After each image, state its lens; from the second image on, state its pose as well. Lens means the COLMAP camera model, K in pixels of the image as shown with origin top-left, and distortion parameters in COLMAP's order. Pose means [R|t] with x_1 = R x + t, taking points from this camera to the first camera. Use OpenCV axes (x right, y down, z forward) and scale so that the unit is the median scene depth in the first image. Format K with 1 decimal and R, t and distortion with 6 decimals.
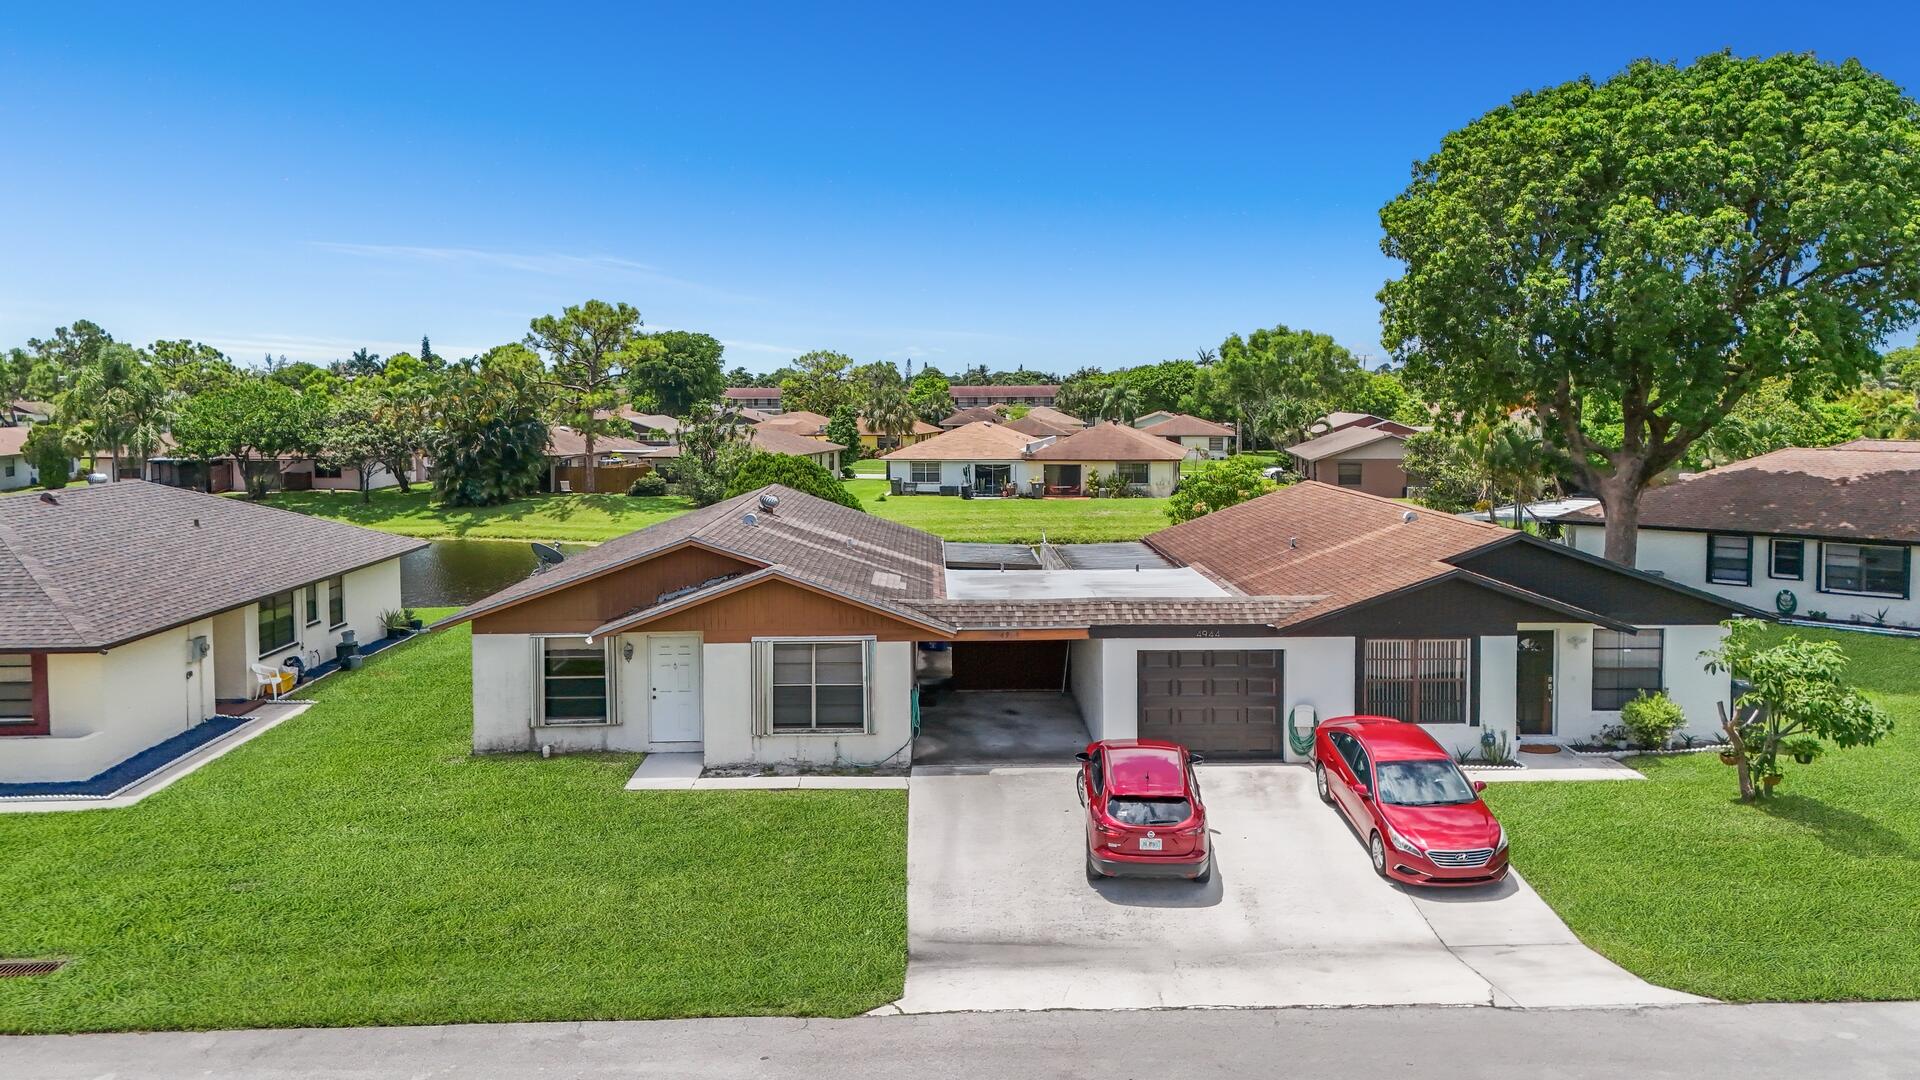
lens RADIAL K [[1446.3, 0, 964.1], [0, 1446.3, 541.3], [0, 0, 1]] dist [0.099932, -0.105445]
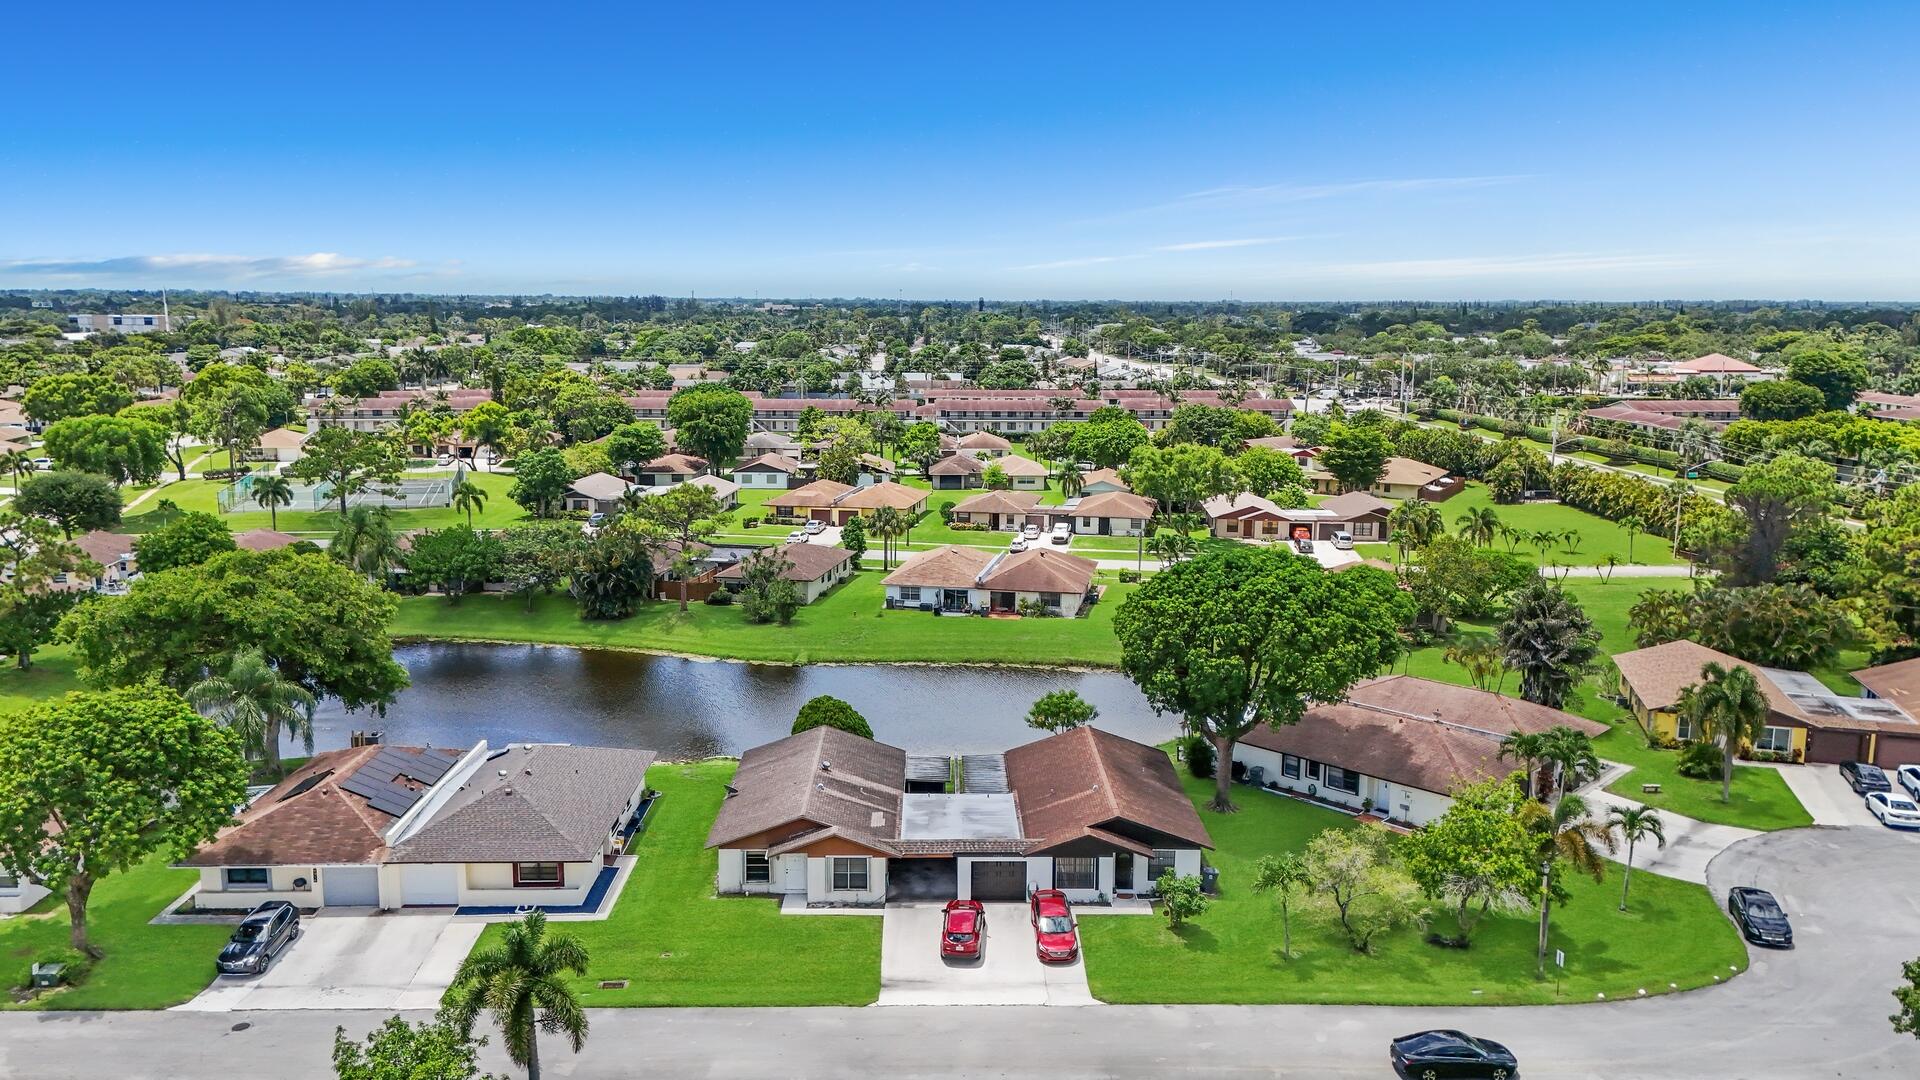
lens RADIAL K [[1583.8, 0, 954.0], [0, 1583.8, 541.0], [0, 0, 1]] dist [0.105496, -0.128049]
pose [[0.999852, 0.010707, -0.013454, 0.119472], [-0.009446, 0.995847, 0.090549, -0.757004], [0.014368, -0.090409, 0.995801, -1.809749]]
